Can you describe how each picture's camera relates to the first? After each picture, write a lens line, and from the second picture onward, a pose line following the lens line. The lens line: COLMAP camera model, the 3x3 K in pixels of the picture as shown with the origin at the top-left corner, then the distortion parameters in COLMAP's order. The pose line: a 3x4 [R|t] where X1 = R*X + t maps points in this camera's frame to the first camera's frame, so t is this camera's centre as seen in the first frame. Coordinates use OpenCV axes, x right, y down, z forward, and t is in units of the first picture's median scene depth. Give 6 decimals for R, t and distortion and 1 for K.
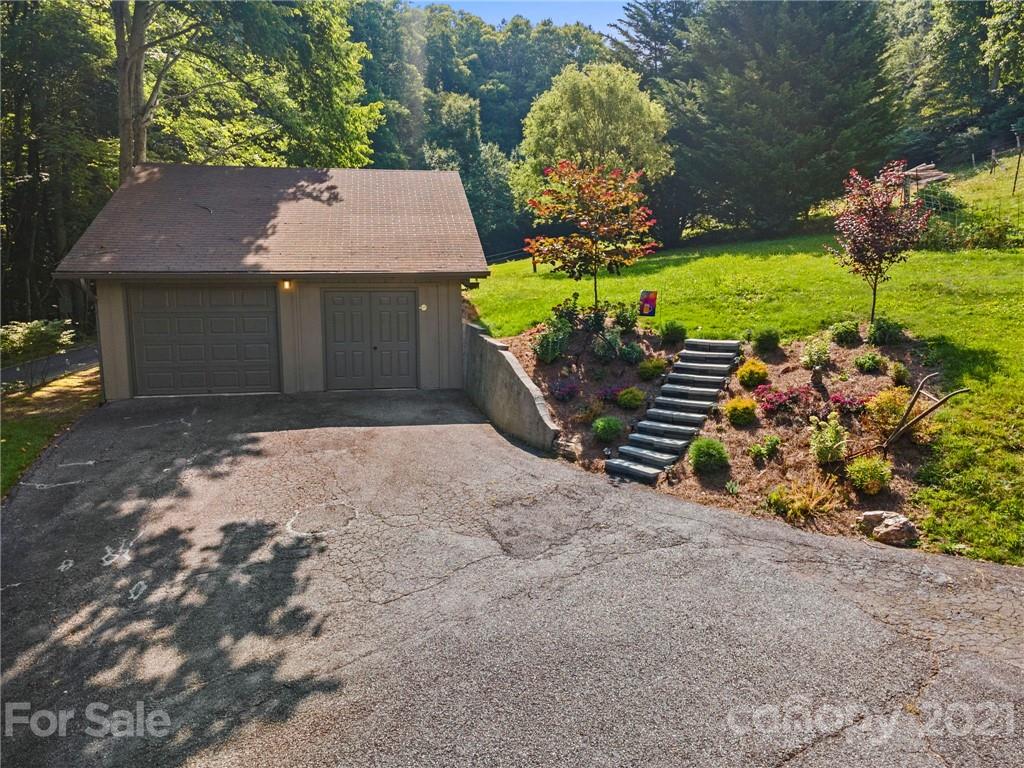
lens RADIAL K [[745.6, 0, 512.7], [0, 745.6, 383.8], [0, 0, 1]] dist [0.038483, 0.007236]
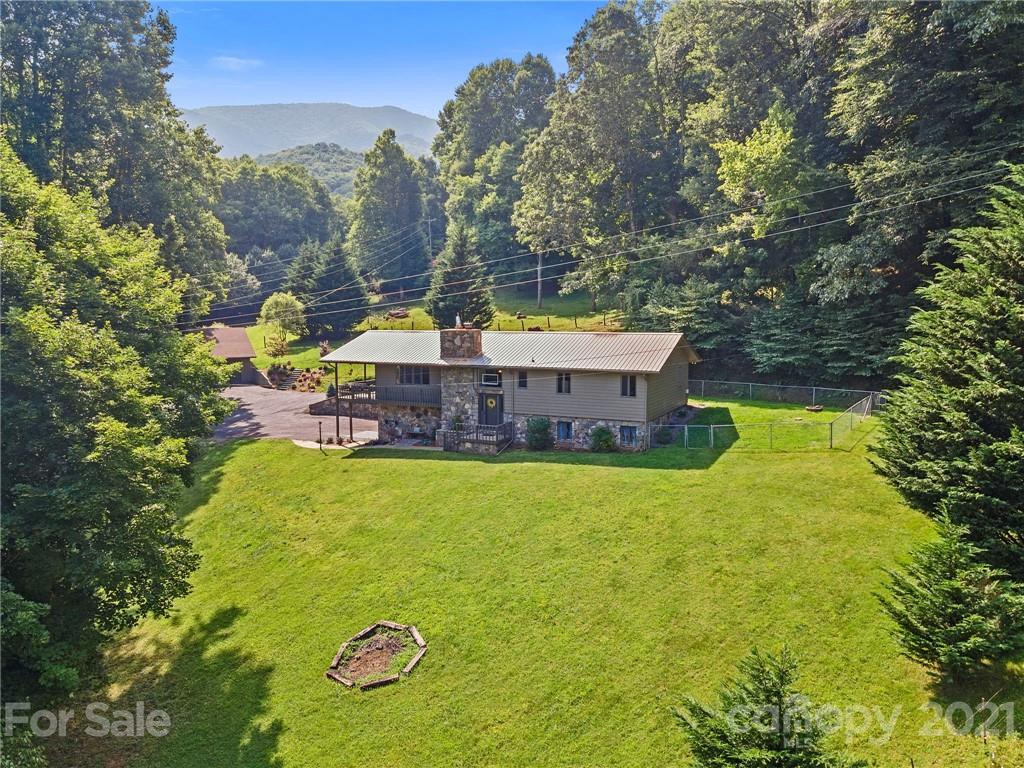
lens RADIAL K [[745.6, 0, 508.7], [0, 745.6, 380.3], [0, 0, 1]] dist [0.038483, 0.007236]
pose [[0.939337, -0.025835, 0.342021, -0.181814], [0.041429, 0.998405, -0.038365, 0.293632], [-0.340484, 0.050207, 0.938909, -4.650770]]
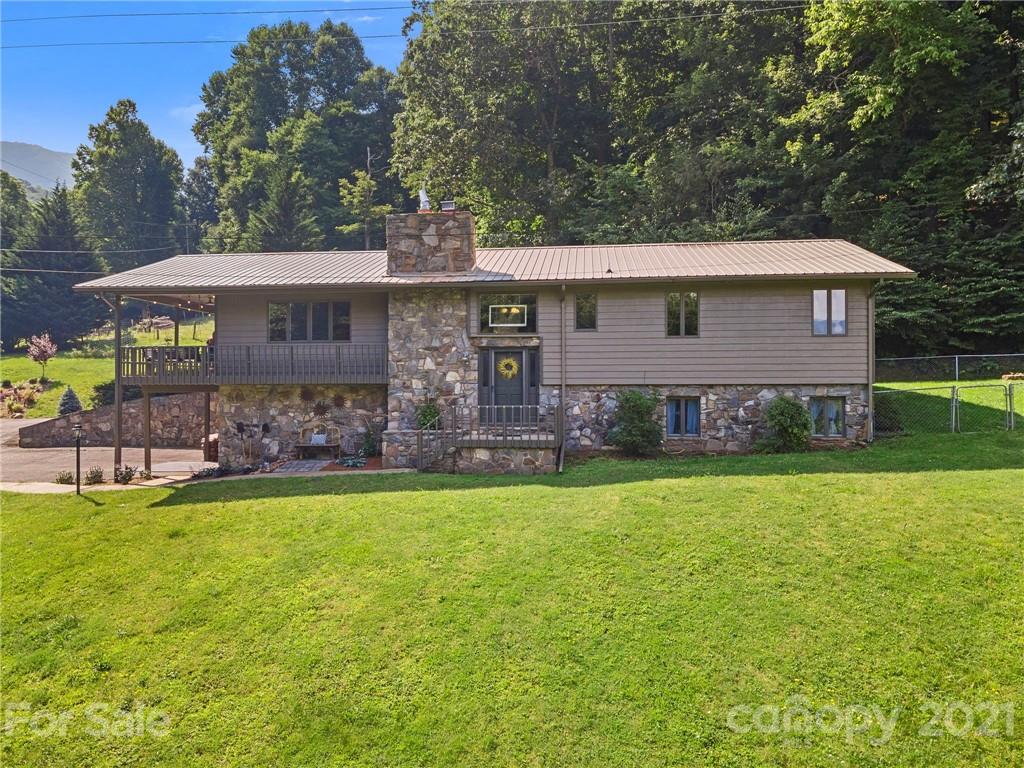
lens RADIAL K [[745.6, 0, 515.5], [0, 745.6, 387.3], [0, 0, 1]] dist [0.038483, 0.007236]
pose [[0.761376, 0.004087, 0.648297, -0.120346], [0.084232, 0.990880, -0.105170, 0.463721], [-0.642815, 0.134682, 0.754089, -2.743038]]
